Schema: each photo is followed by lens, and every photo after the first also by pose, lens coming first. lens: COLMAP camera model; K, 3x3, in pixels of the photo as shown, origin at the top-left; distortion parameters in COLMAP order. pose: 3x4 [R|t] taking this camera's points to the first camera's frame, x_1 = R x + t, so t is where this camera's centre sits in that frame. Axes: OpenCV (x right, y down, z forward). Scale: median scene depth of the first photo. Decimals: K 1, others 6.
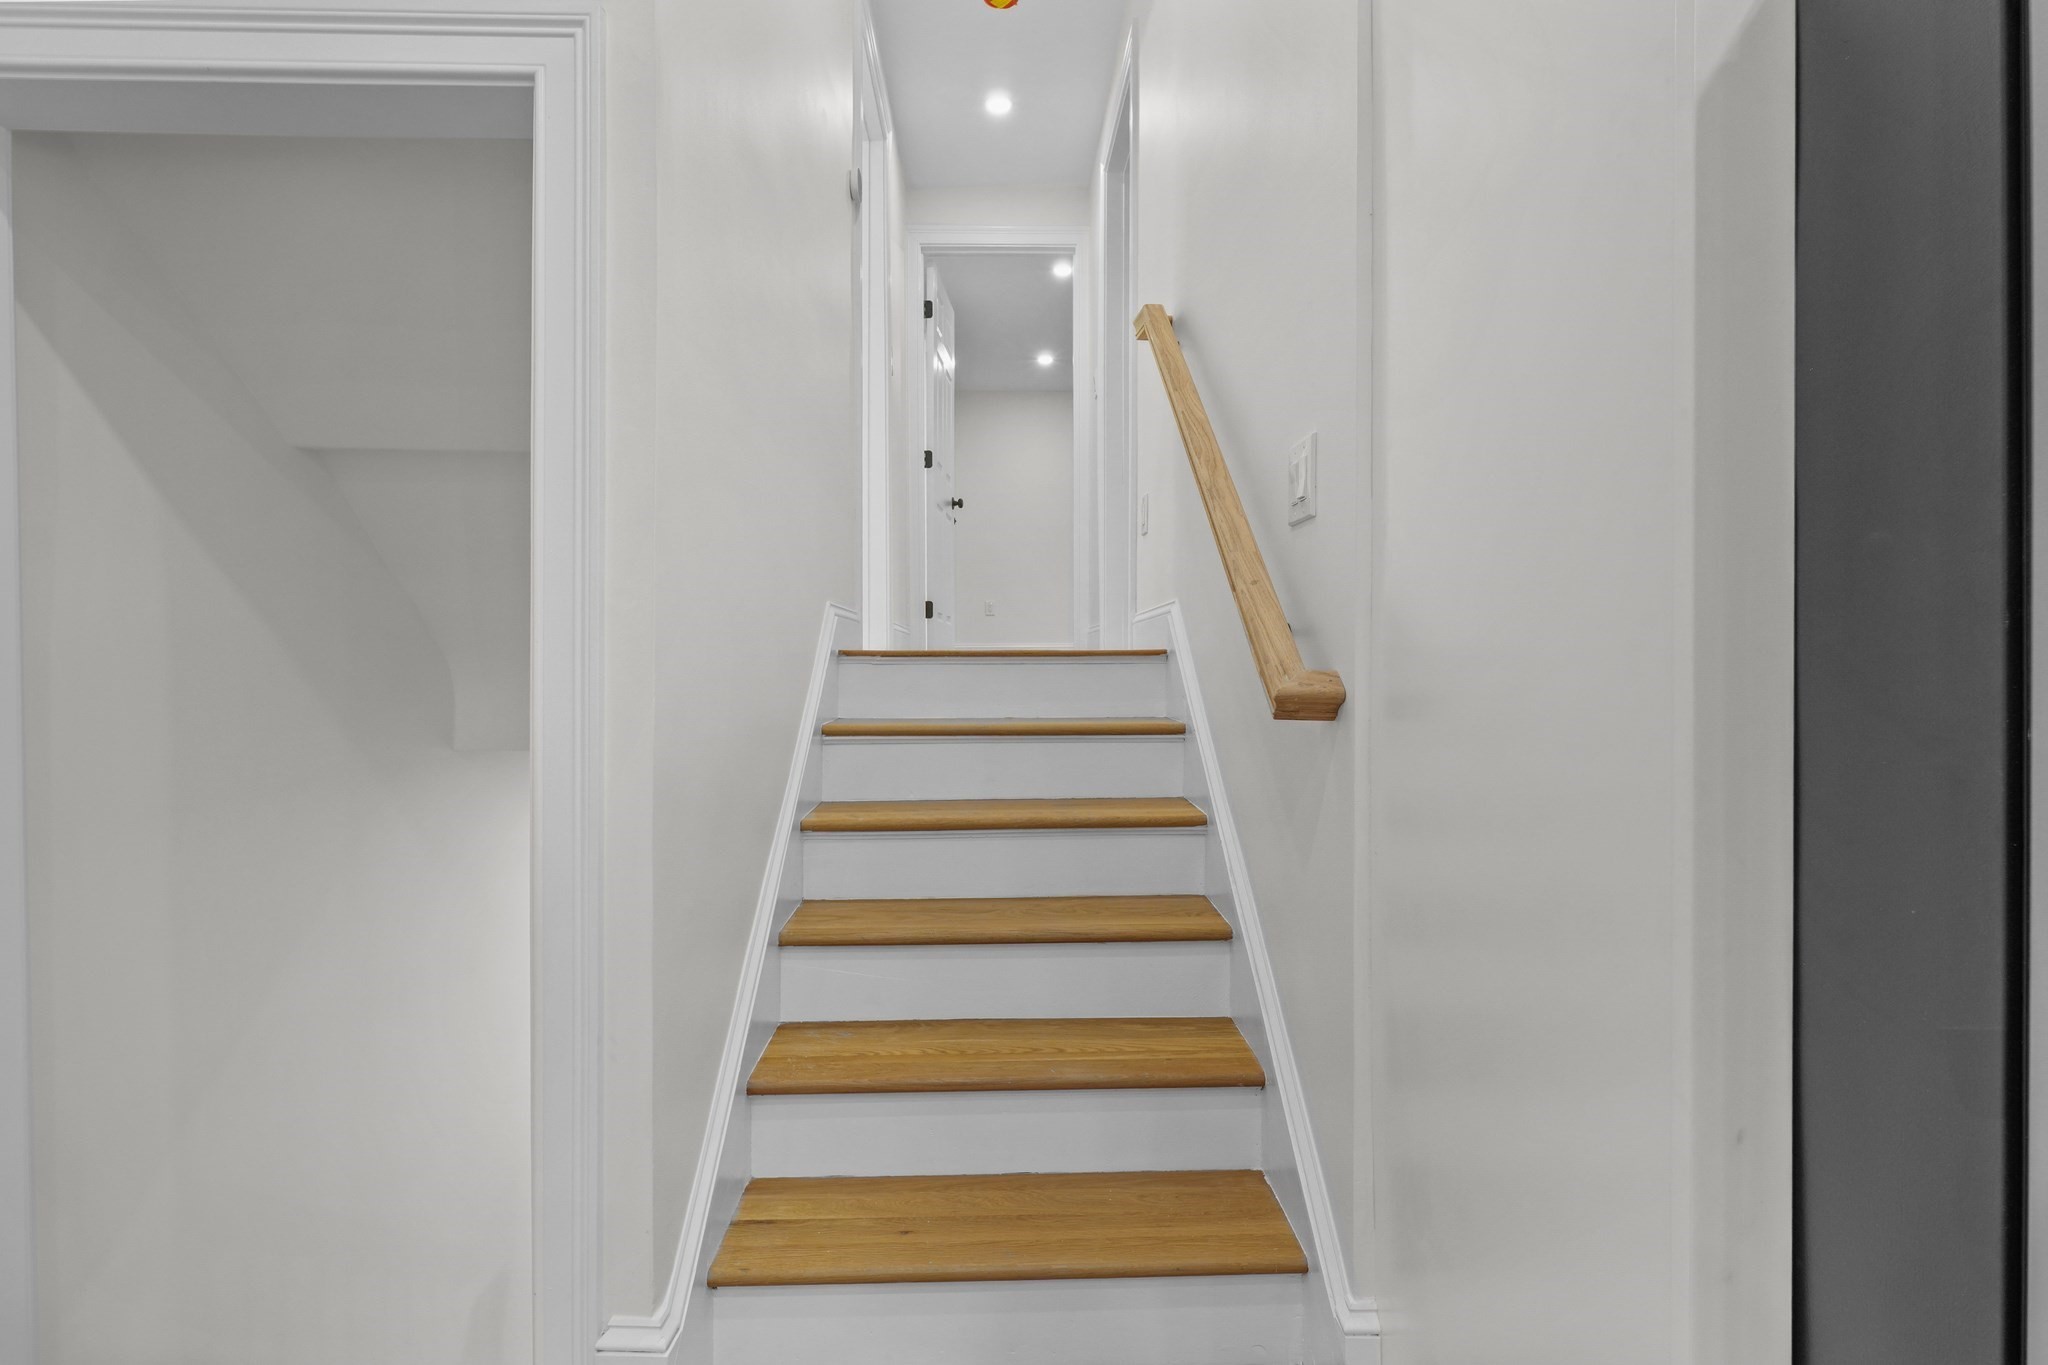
lens RADIAL K [[985.7, 0, 1008.8], [0, 985.7, 686.9], [0, 0, 1]] dist [-0.008587, 0.003627]
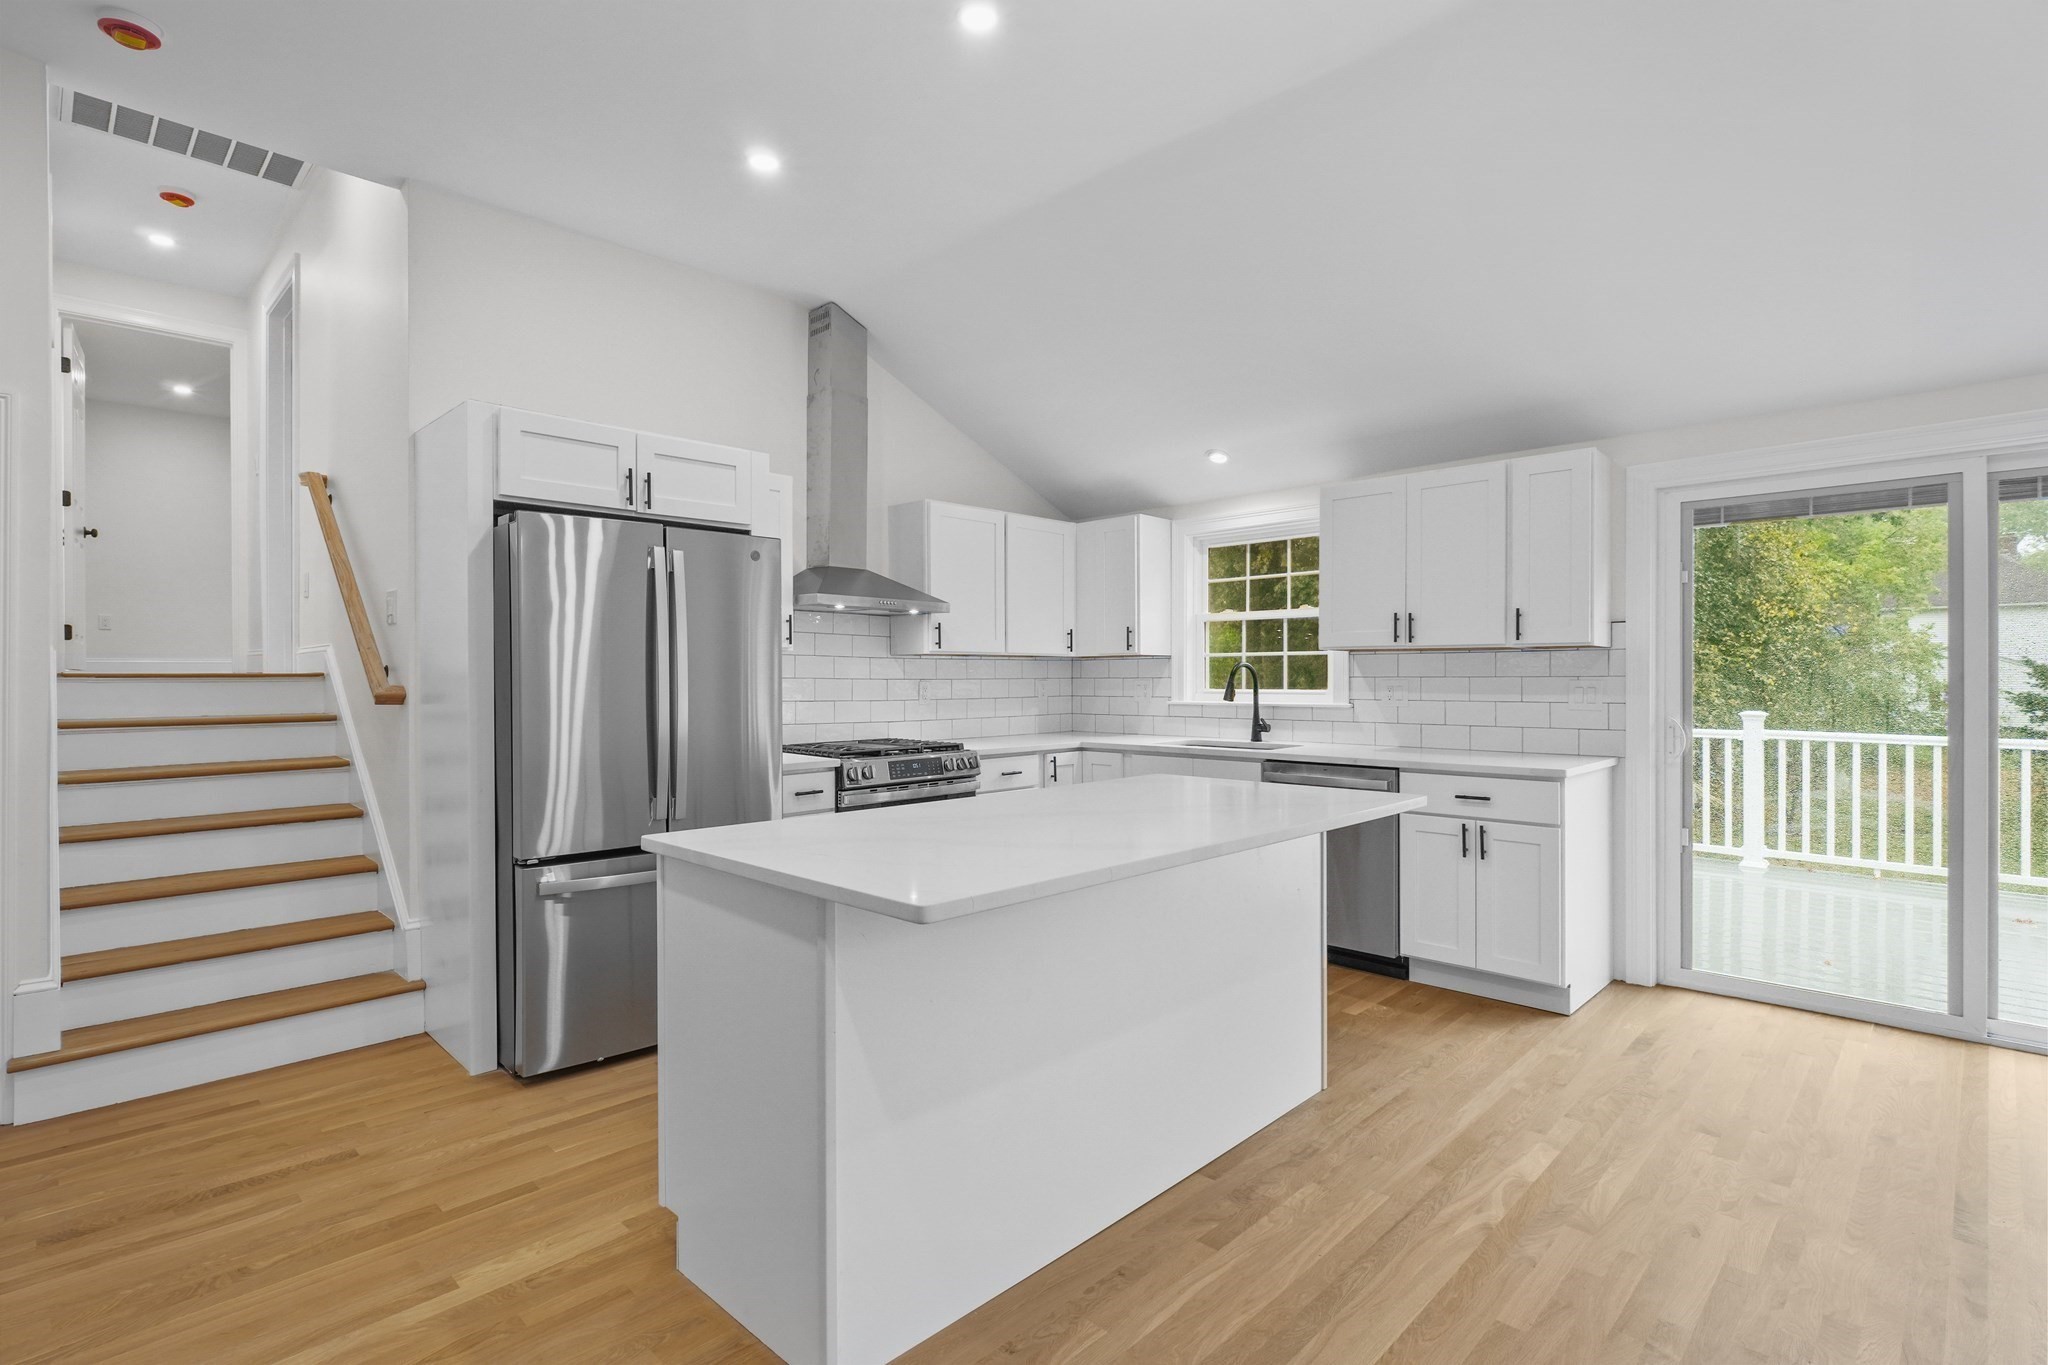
lens RADIAL K [[985.7, 0, 1032.2], [0, 985.7, 675.4], [0, 0, 1]] dist [-0.008587, 0.003627]
pose [[0.708024, -0.001321, 0.706187, -0.173228], [0.017136, 0.999736, -0.015310, 0.013908], [-0.705981, 0.022941, 0.707860, -1.075642]]
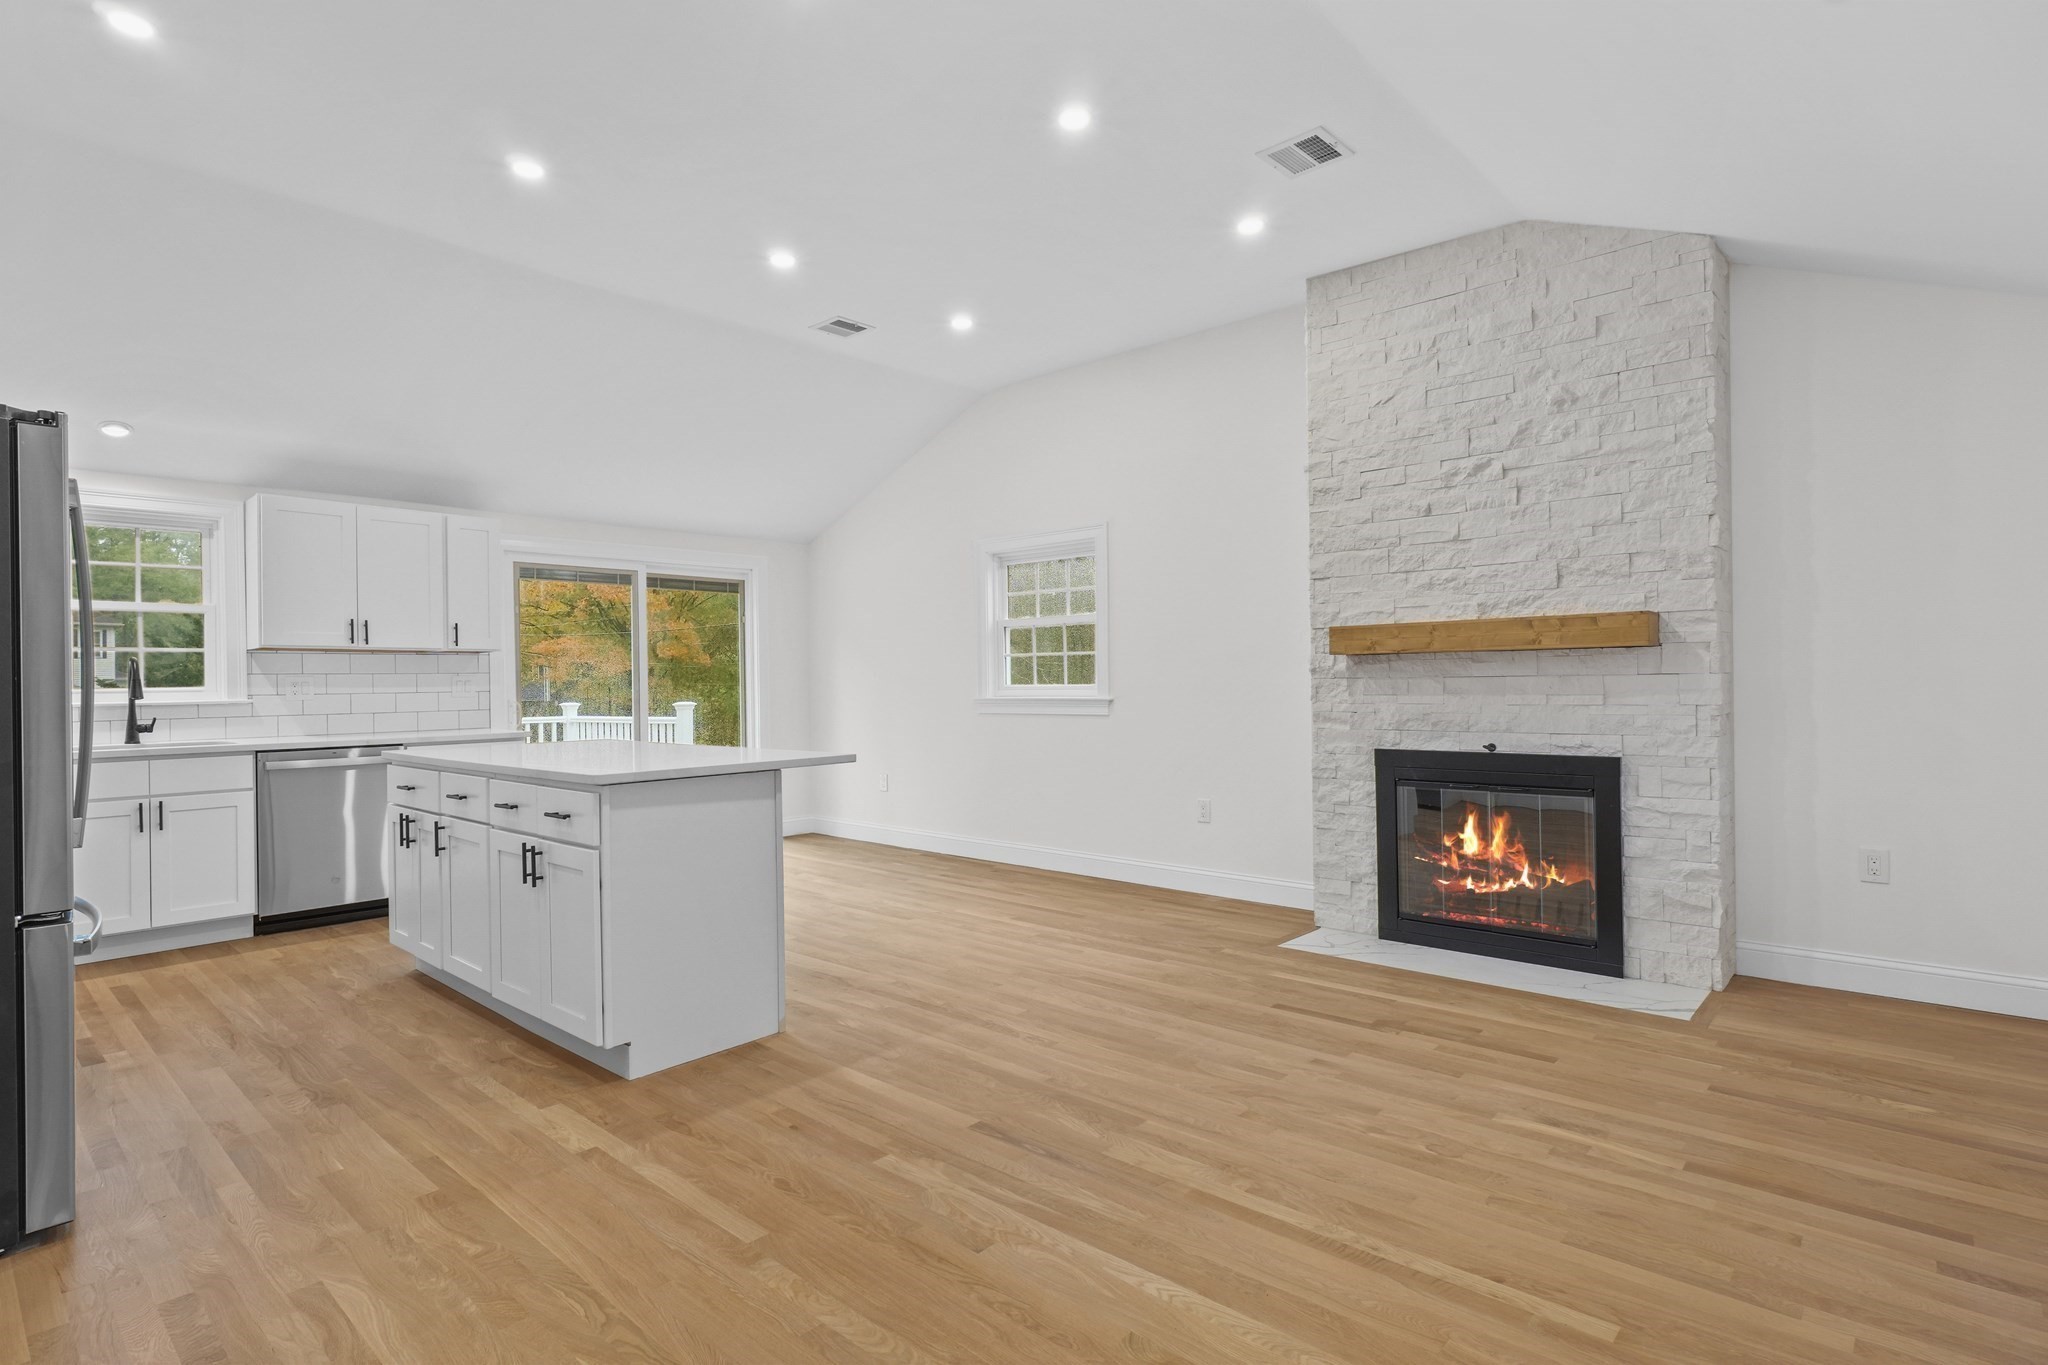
lens RADIAL K [[985.7, 0, 1021.2], [0, 985.7, 685.8], [0, 0, 1]] dist [-0.008587, 0.003627]
pose [[-0.733876, 0.004836, 0.679267, -0.915921], [0.024883, 0.999495, 0.019768, 0.021988], [-0.678828, 0.031409, -0.733625, 0.237487]]
